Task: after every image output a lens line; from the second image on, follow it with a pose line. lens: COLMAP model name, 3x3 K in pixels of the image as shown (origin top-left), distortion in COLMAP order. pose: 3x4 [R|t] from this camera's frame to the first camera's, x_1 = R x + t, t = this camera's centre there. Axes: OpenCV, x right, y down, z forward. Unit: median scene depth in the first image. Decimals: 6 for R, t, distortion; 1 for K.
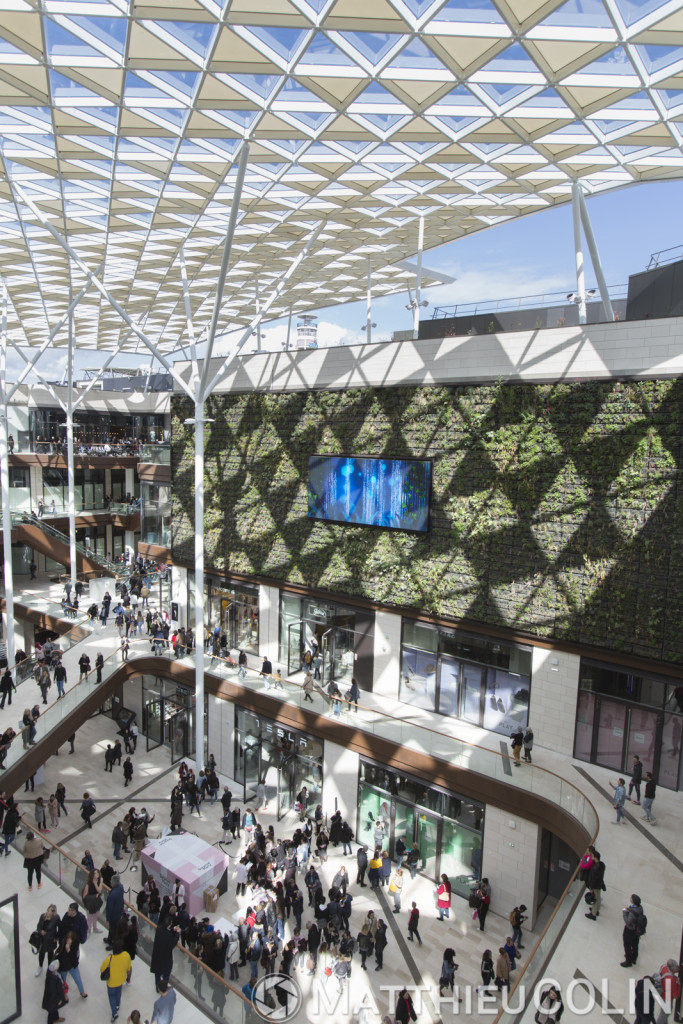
lens RADIAL K [[615.3, 0, 342.3], [0, 615.3, 514.0], [0, 0, 1]] dist [0.001811, 0.000188]
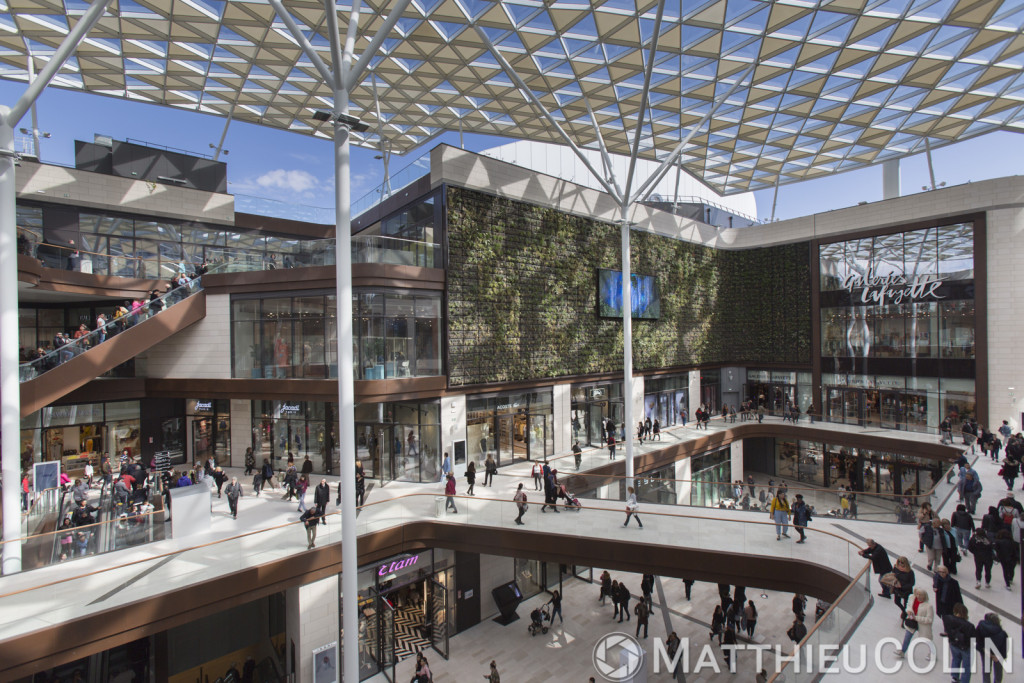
lens RADIAL K [[450.4, 0, 513.1], [0, 450.4, 340.5], [0, 0, 1]] dist [0.000184, 0.000021]
pose [[0.241337, -0.024503, 0.970132, -1.135997], [0.121302, 0.992603, -0.005105, 0.063549], [-0.962830, 0.118911, 0.242524, 0.999145]]
